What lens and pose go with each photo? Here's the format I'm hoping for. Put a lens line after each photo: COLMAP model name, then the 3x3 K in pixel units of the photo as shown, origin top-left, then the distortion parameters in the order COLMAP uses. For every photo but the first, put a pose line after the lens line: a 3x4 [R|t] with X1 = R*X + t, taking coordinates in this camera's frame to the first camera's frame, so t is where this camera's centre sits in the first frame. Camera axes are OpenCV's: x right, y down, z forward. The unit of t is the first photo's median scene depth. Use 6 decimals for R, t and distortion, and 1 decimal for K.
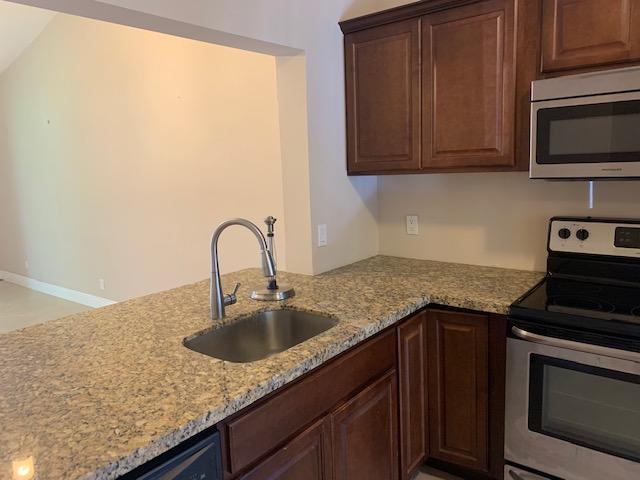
lens RADIAL K [[477.1, 0, 321.5], [0, 477.1, 231.4], [0, 0, 1]] dist [0.006943, -0.005072]
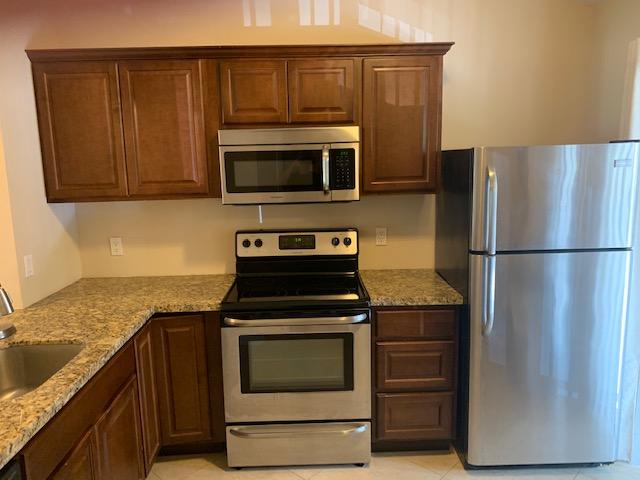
lens RADIAL K [[477.1, 0, 321.5], [0, 477.1, 231.4], [0, 0, 1]] dist [0.006943, -0.005072]
pose [[0.763554, -0.073767, 0.641517, -0.195724], [0.083989, 0.996360, 0.014603, -0.032197], [-0.640259, 0.042730, 0.766970, -0.165840]]
